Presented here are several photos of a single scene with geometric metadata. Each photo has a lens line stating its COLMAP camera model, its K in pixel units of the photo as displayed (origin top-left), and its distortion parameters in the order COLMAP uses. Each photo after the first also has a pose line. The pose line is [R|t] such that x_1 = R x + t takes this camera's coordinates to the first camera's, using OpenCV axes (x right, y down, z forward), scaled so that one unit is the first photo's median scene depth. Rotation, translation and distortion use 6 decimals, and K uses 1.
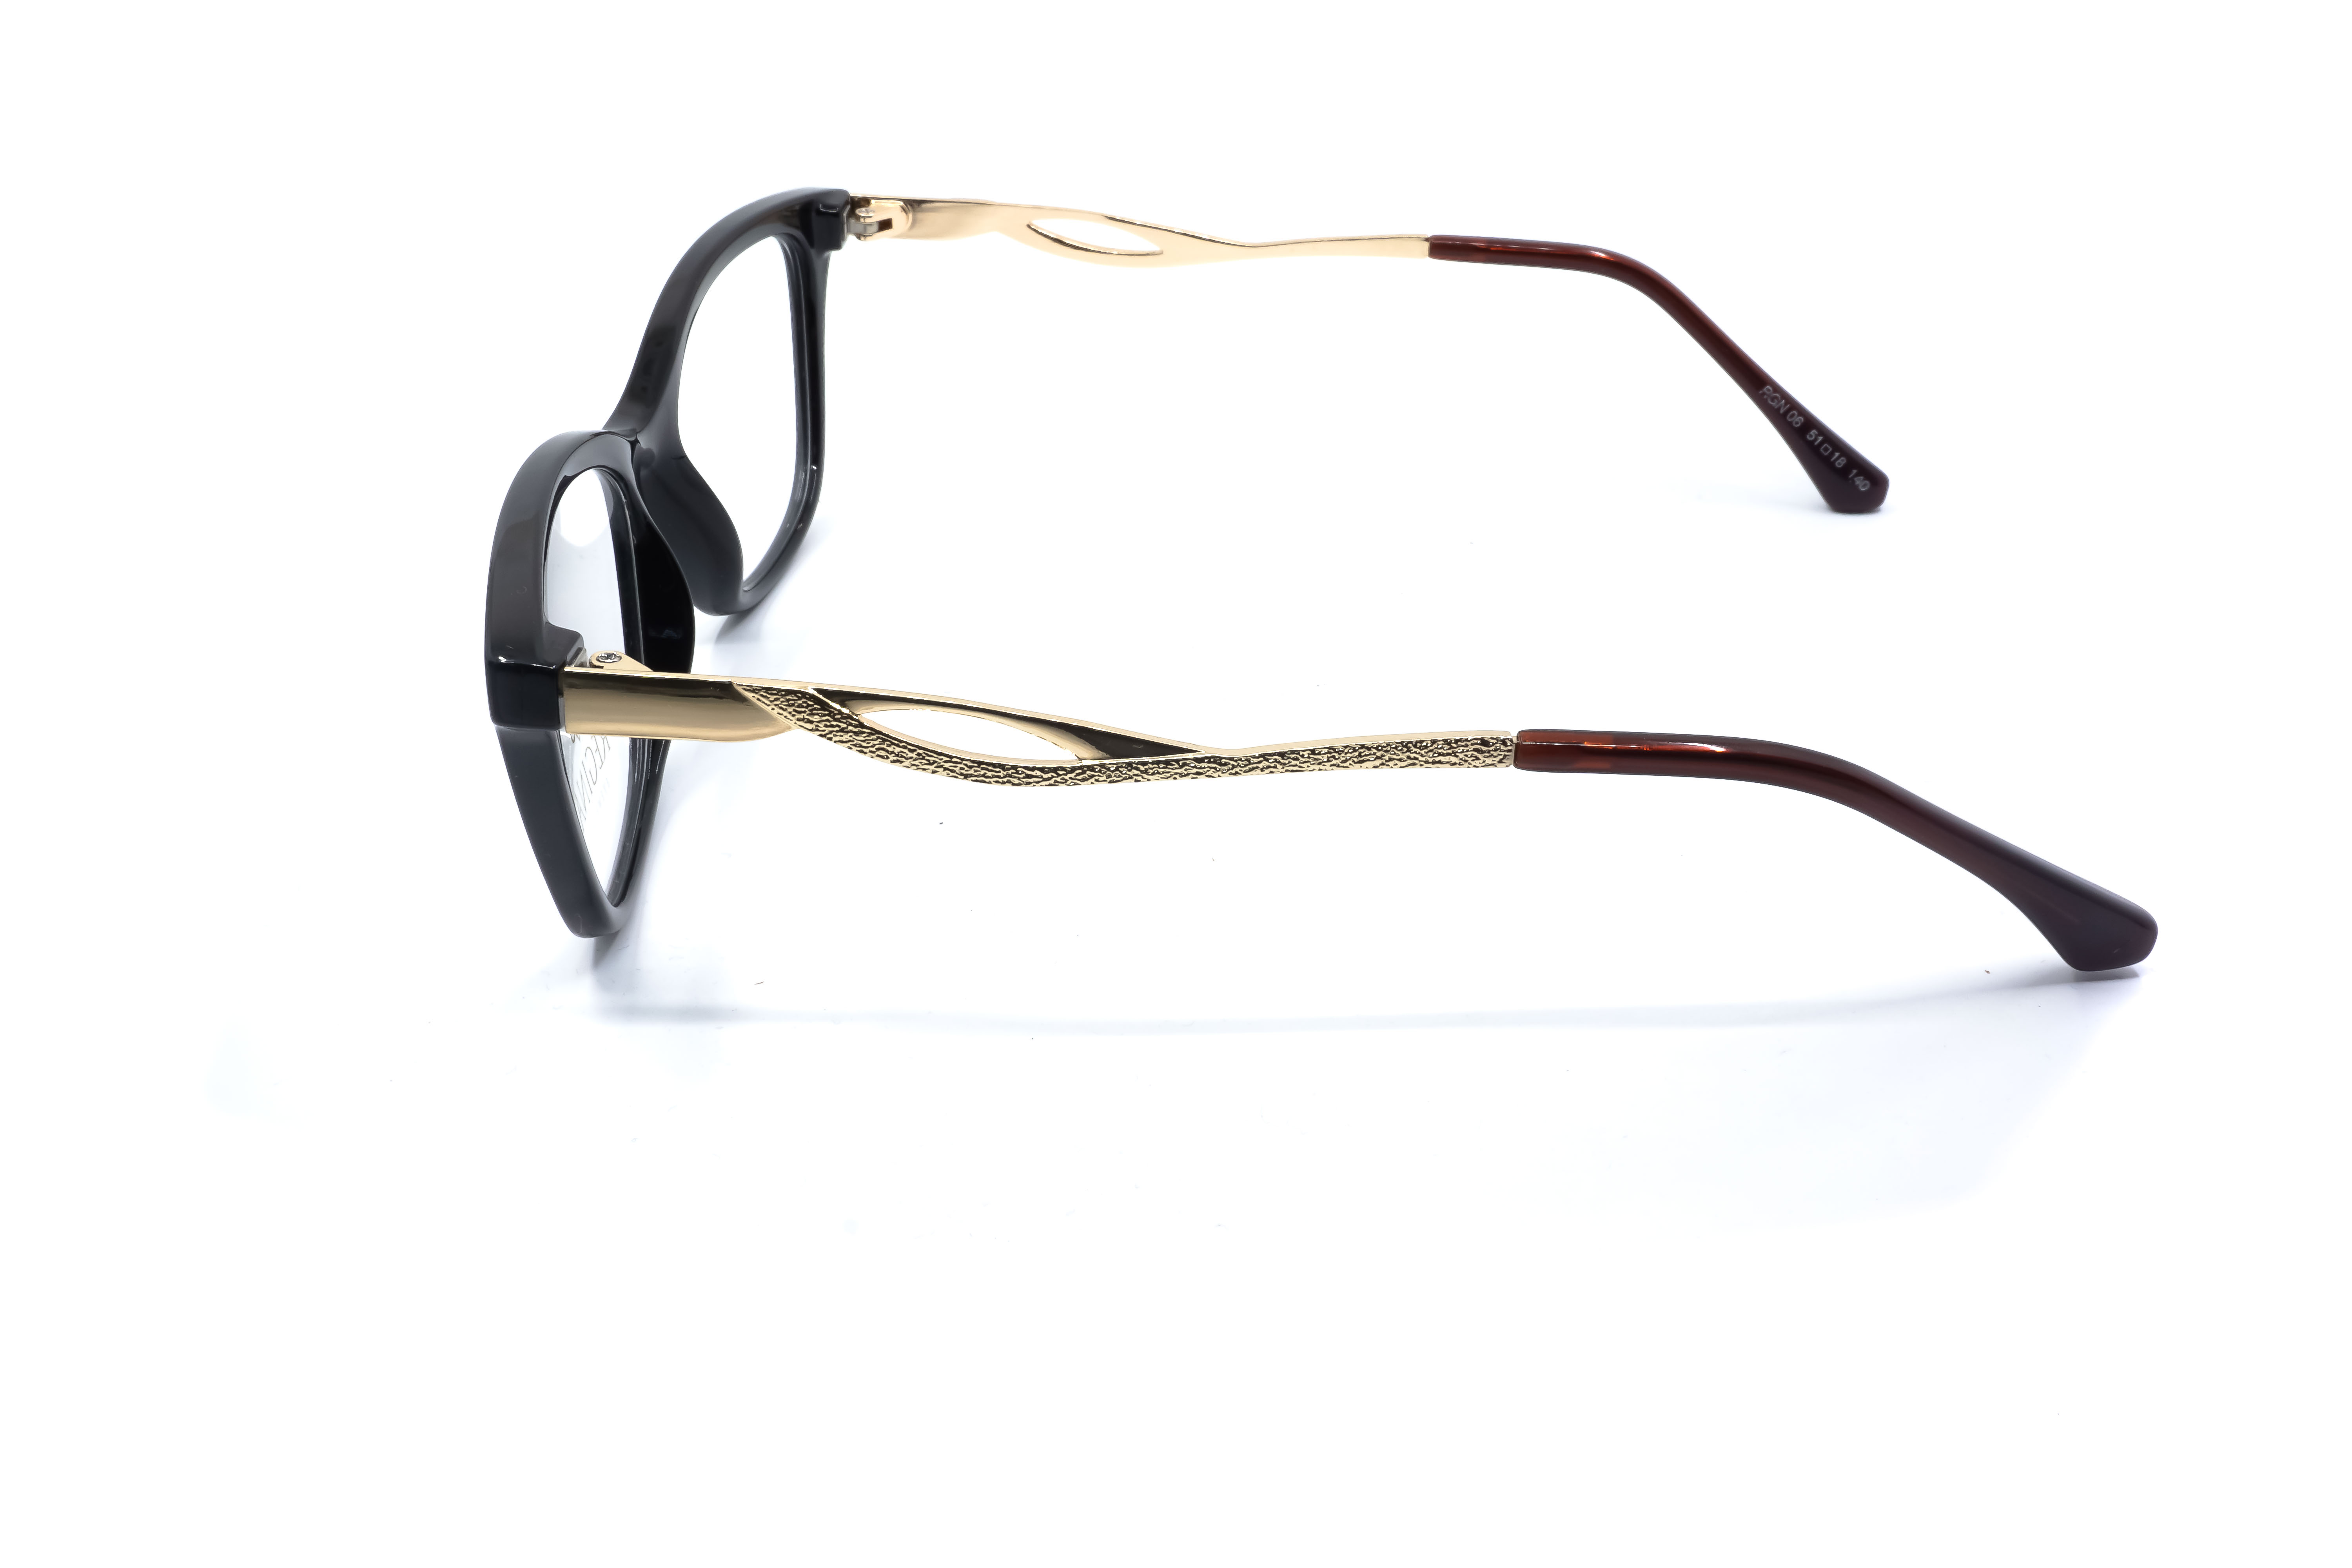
lens RADIAL K [[2355.5, 0, 1176.0], [0, 2355.5, 788.8], [0, 0, 1]] dist [0.020009, 0.000000]
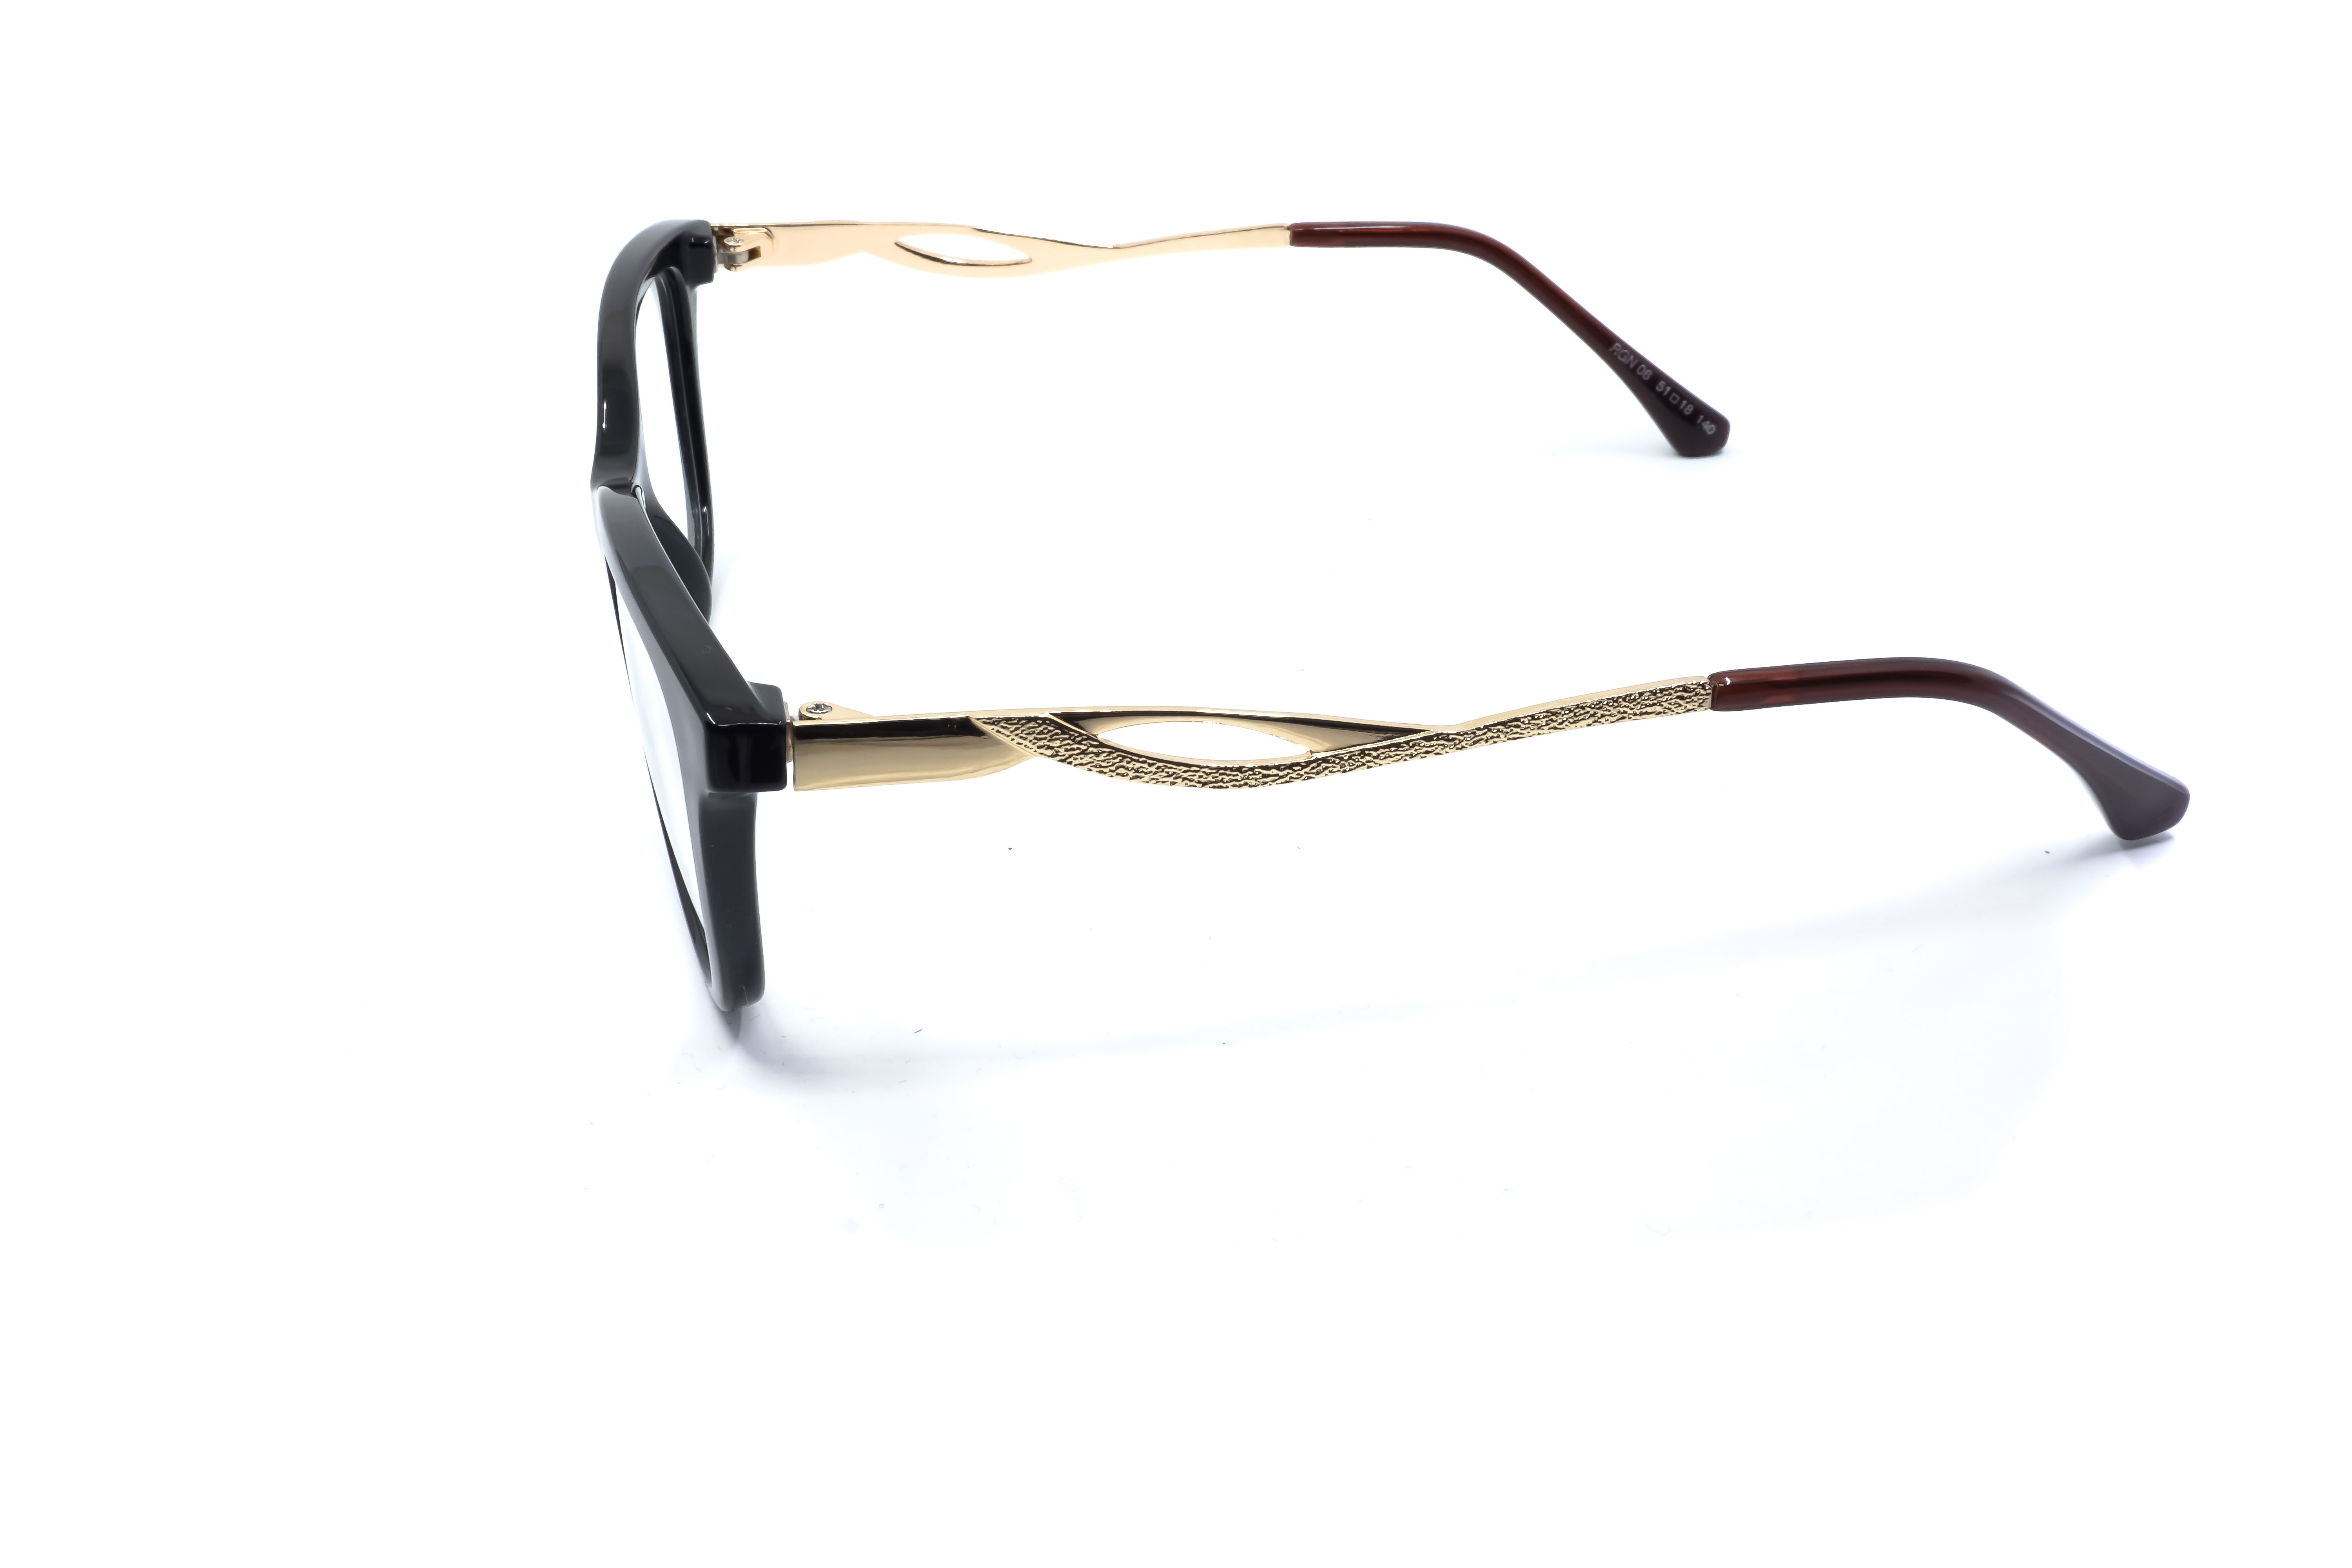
lens RADIAL K [[2355.5, 0, 1176.5], [0, 2355.5, 786.3], [0, 0, 1]] dist [0.020009, 0.000000]
pose [[0.966285, -0.124837, 0.225189, -0.322578], [0.126191, 0.991970, 0.008426, -0.014052], [-0.224432, 0.020275, 0.974279, 0.039132]]
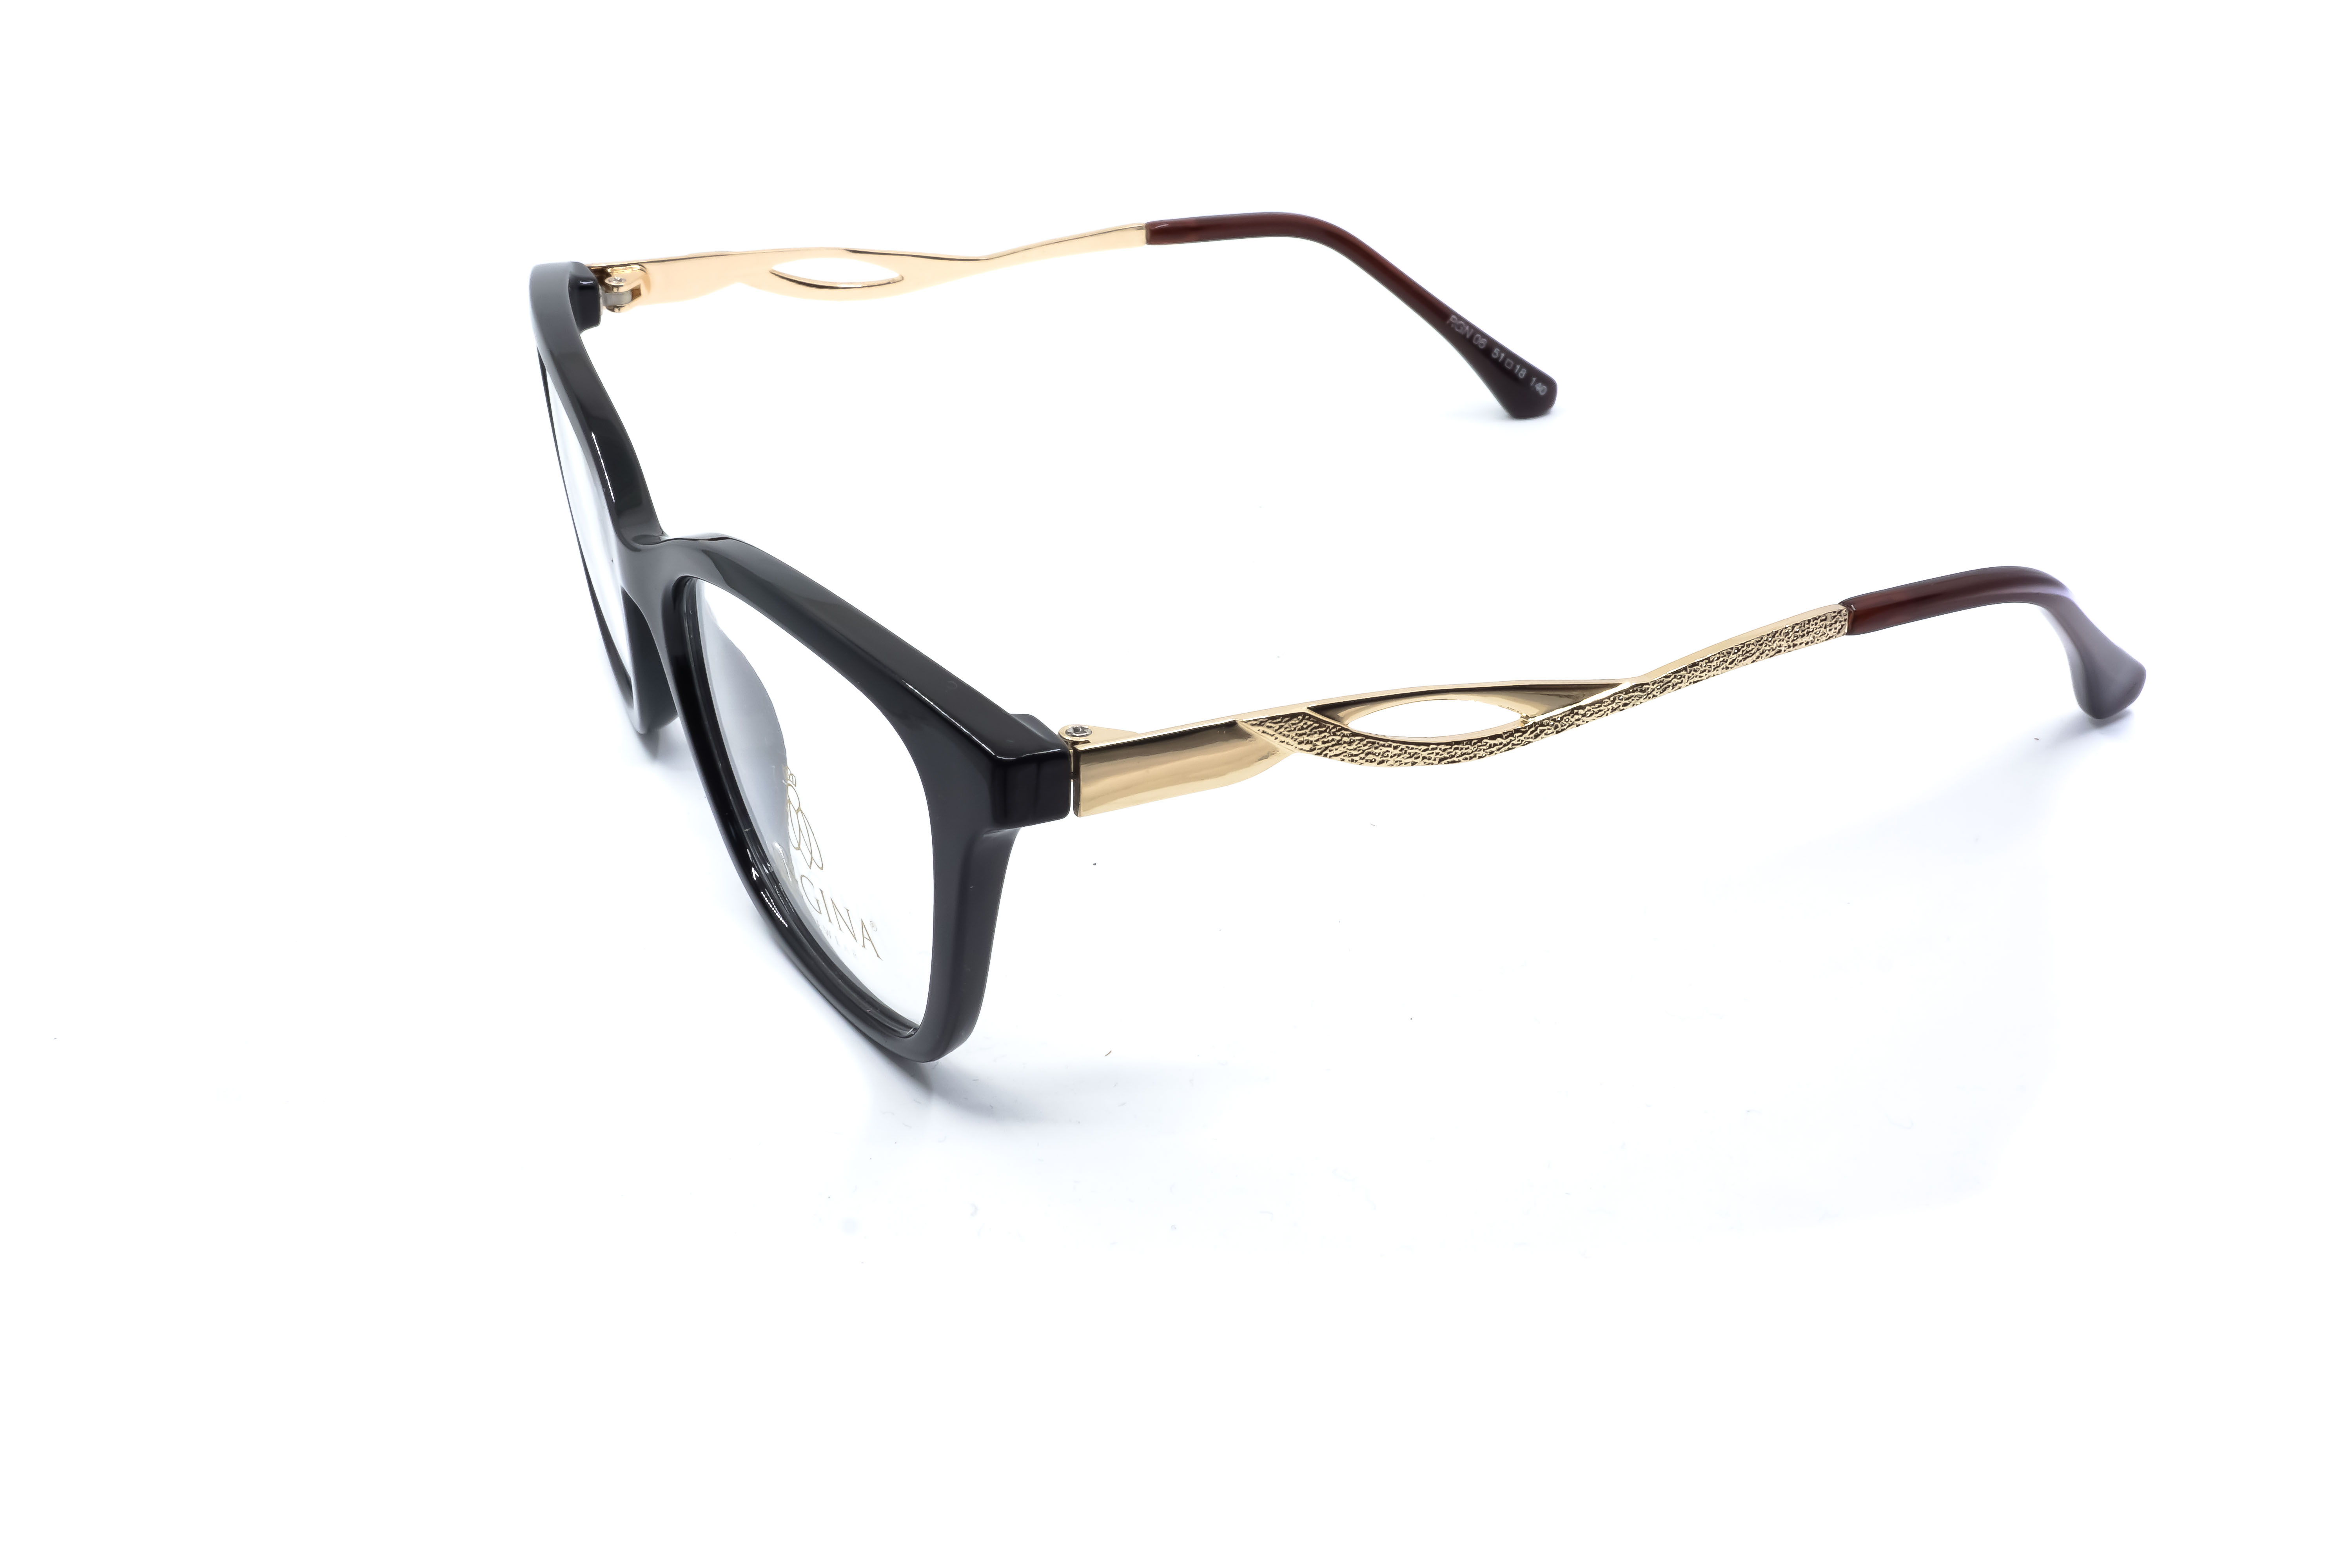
lens RADIAL K [[2355.5, 0, 1165.2], [0, 2355.5, 780.8], [0, 0, 1]] dist [0.020009, 0.000000]
pose [[0.868606, -0.239838, 0.433591, -0.625232], [0.245909, 0.968338, 0.043004, -0.068570], [-0.430177, 0.069270, 0.900083, 0.149937]]
